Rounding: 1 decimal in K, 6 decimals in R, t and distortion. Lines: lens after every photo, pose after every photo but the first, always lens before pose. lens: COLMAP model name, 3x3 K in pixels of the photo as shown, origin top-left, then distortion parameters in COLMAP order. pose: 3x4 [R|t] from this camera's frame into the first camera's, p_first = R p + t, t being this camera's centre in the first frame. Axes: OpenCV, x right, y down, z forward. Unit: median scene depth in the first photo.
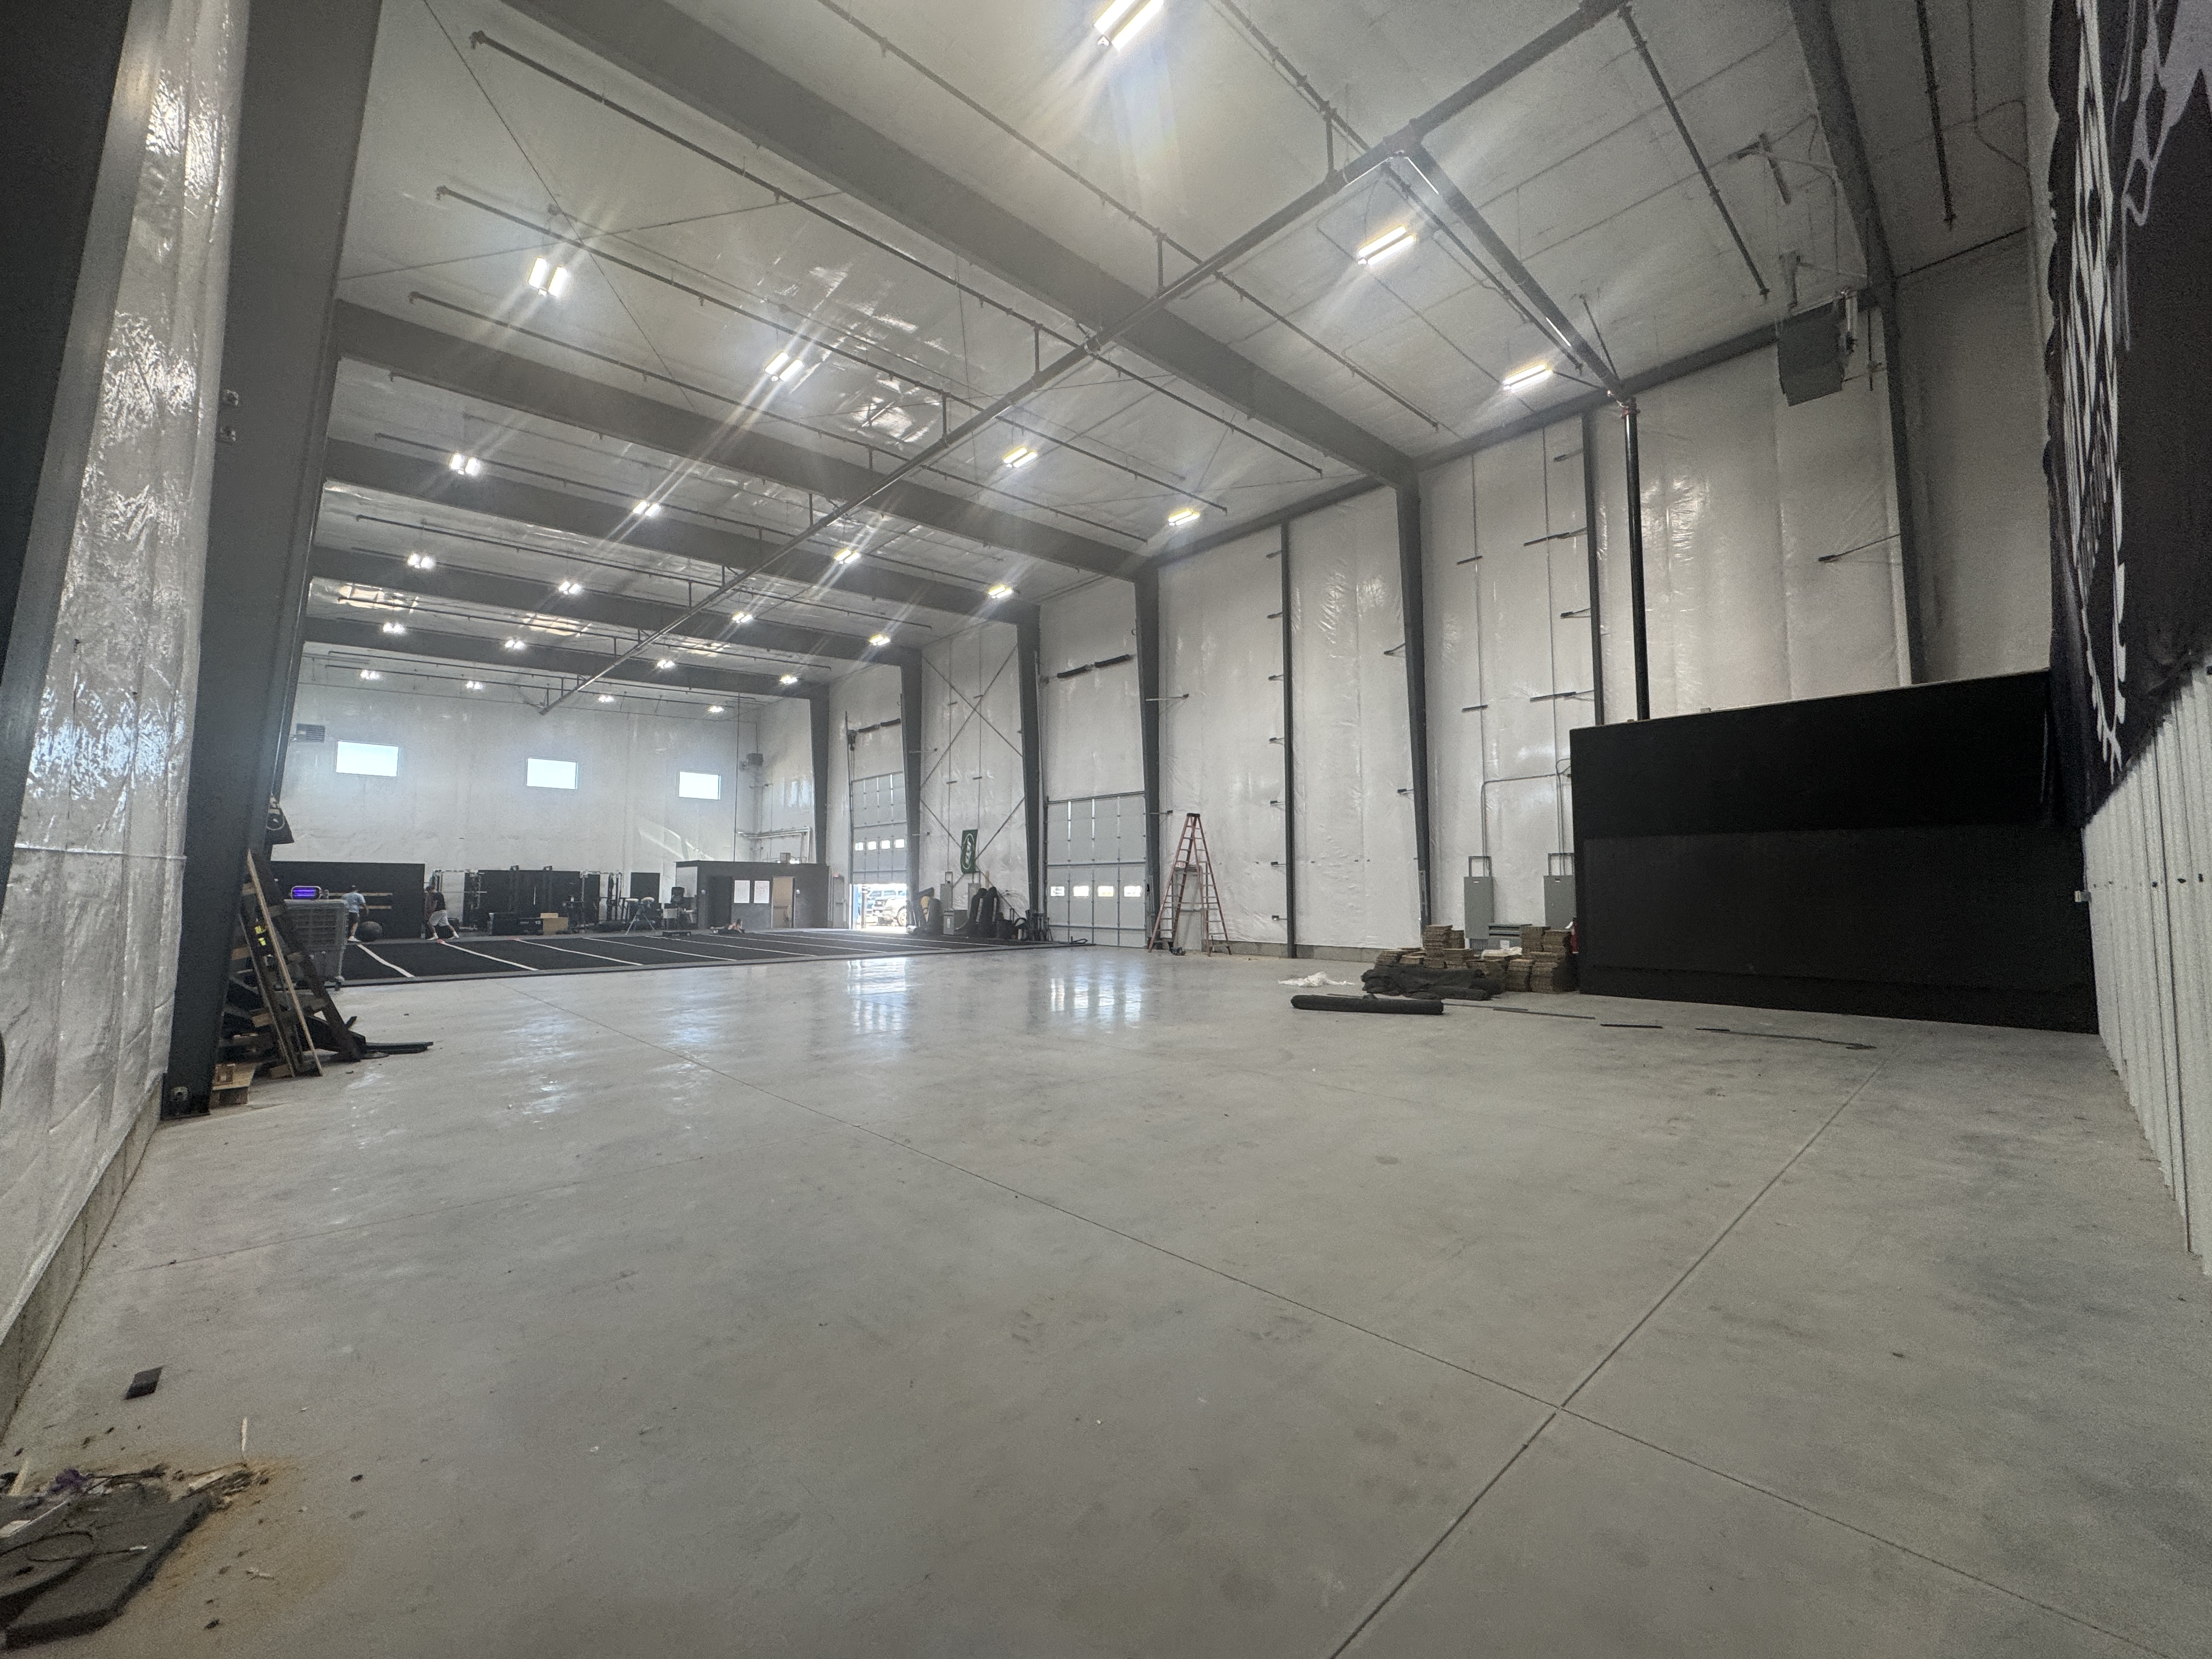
lens RADIAL K [[885.7, 0, 1099.9], [0, 885.7, 829.7], [0, 0, 1]] dist [-0.001045, -0.000158]
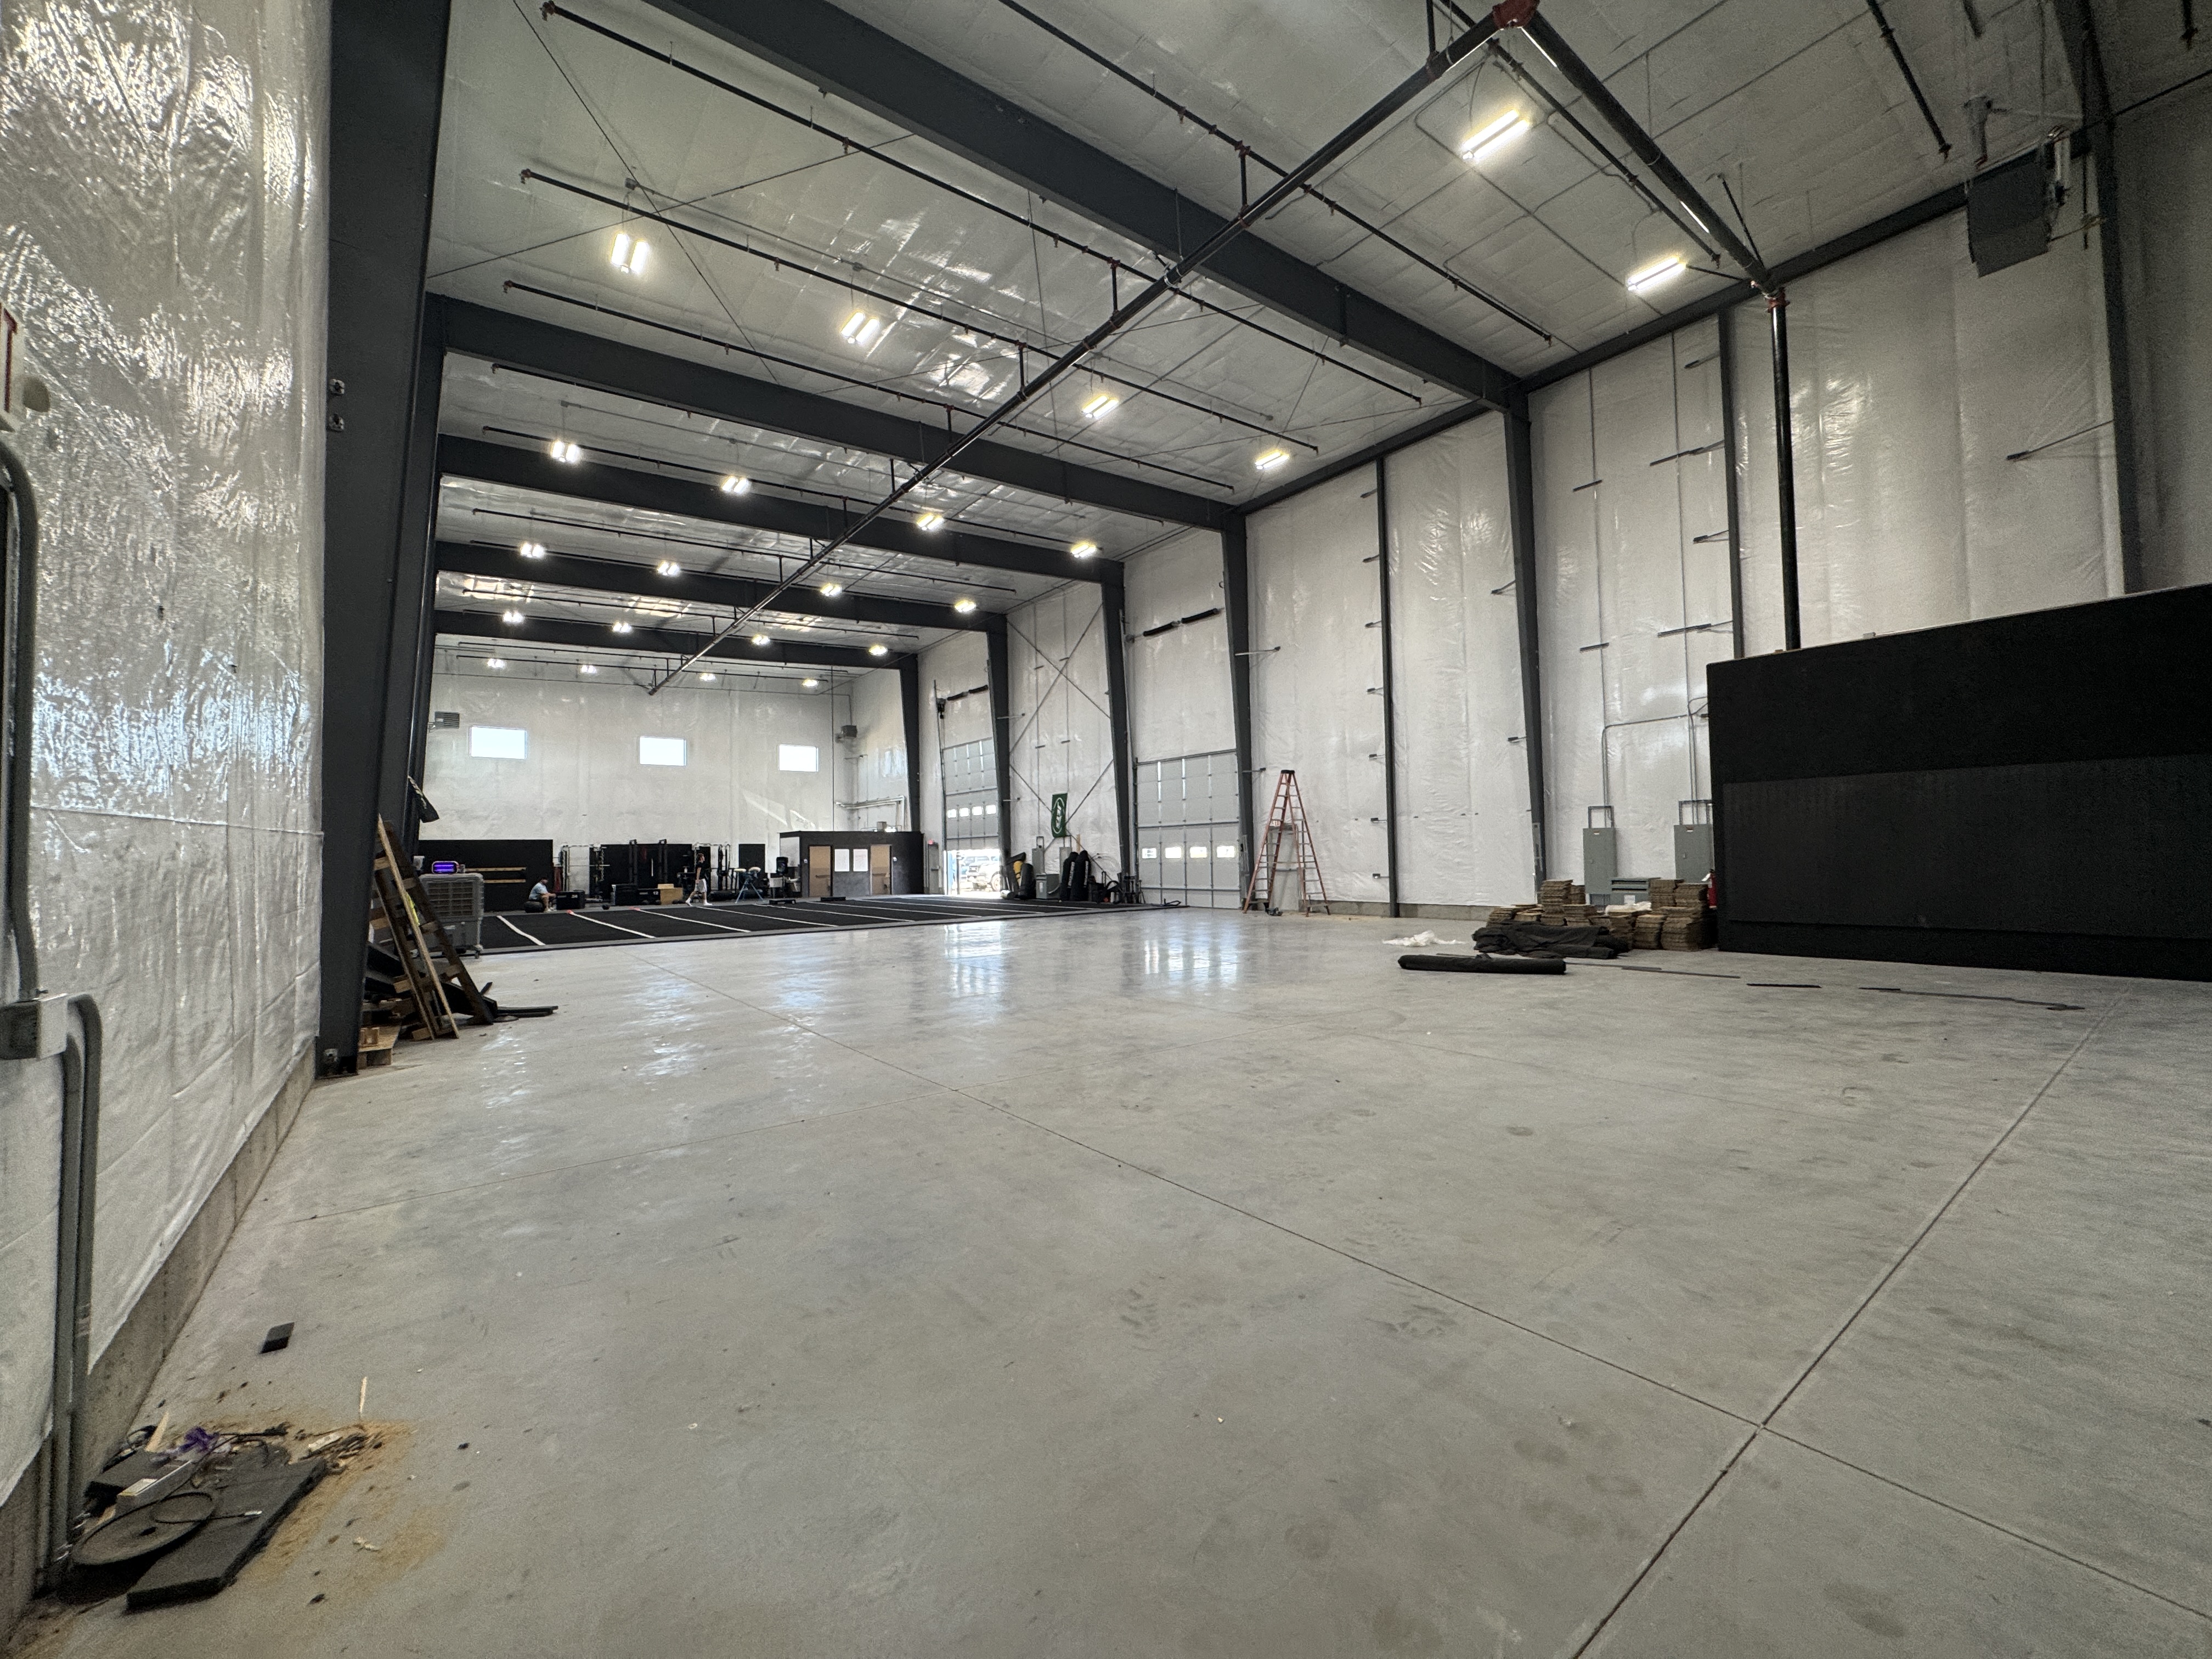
lens RADIAL K [[885.7, 0, 1098.0], [0, 885.7, 829.4], [0, 0, 1]] dist [-0.001045, -0.000158]
pose [[0.994394, -0.023010, -0.103207, -0.003724], [0.027164, 0.998869, 0.039025, 0.005053], [0.102193, -0.041609, 0.993894, 0.022212]]
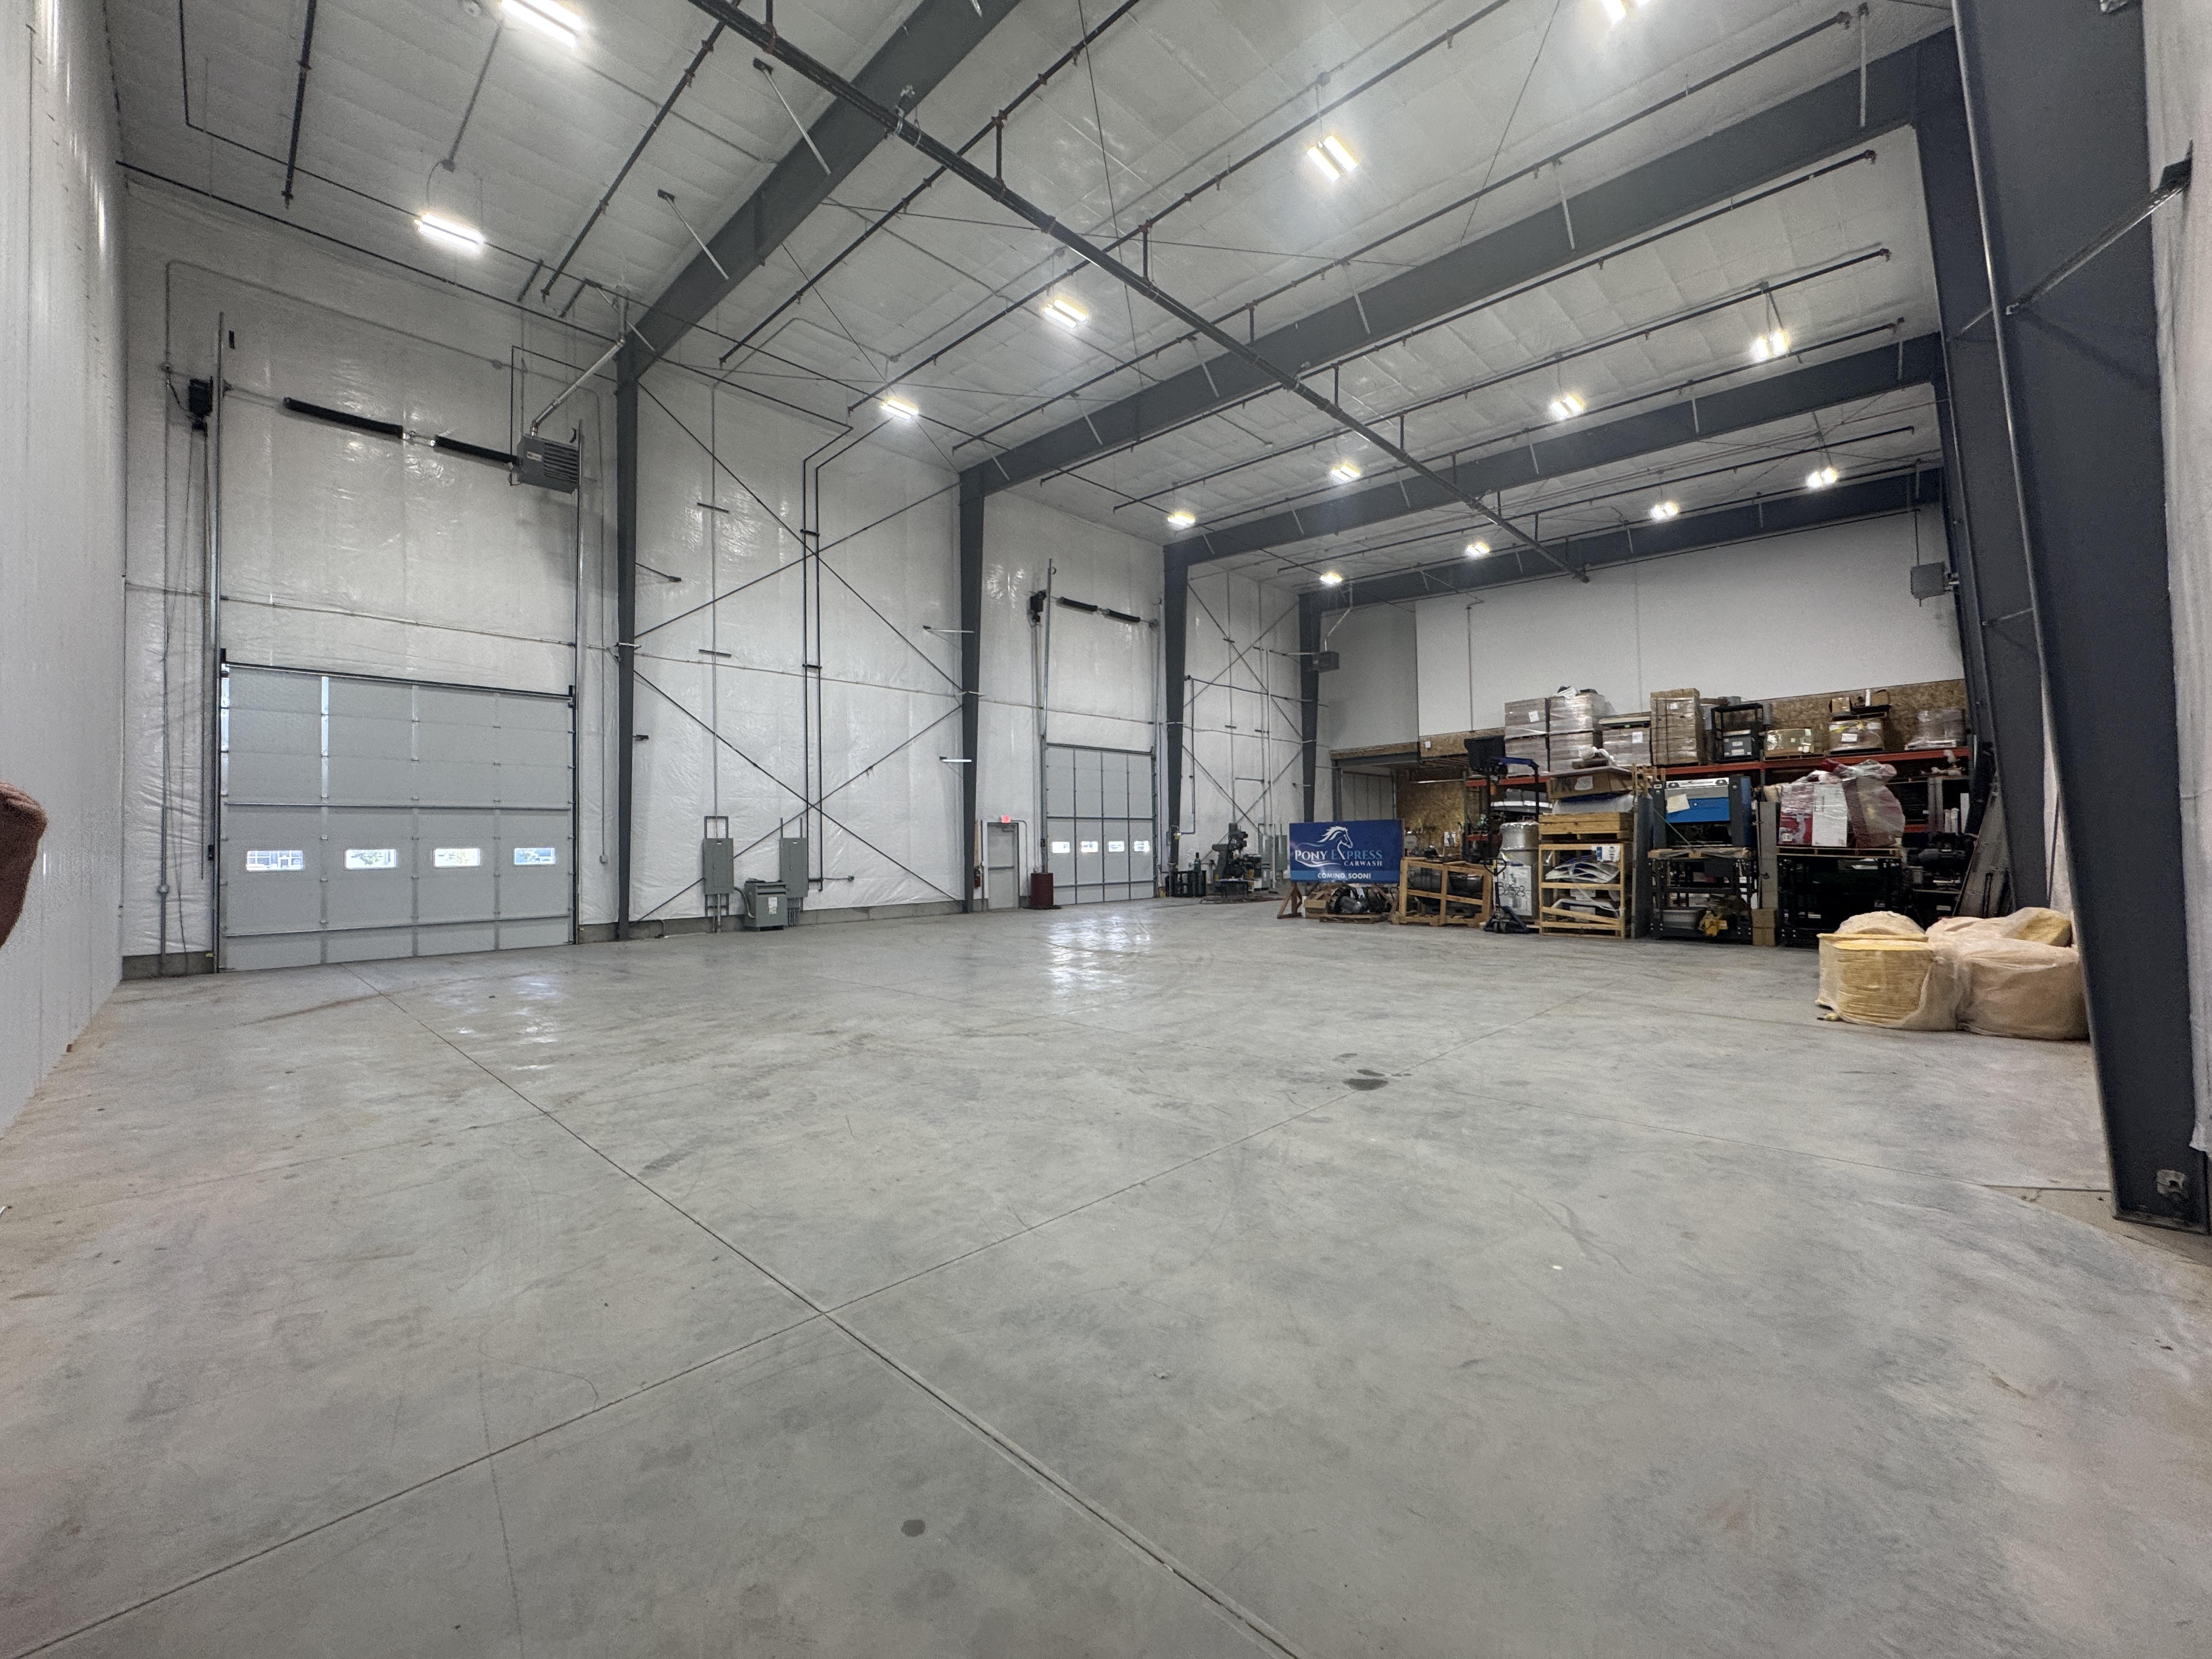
lens RADIAL K [[885.7, 0, 1118.2], [0, 885.7, 823.7], [0, 0, 1]] dist [-0.001045, -0.000158]
pose [[-0.041433, 0.025406, 0.998818, -1.953836], [-0.052732, 0.998228, -0.027578, 0.141558], [-0.997749, -0.053813, -0.040020, 2.058676]]
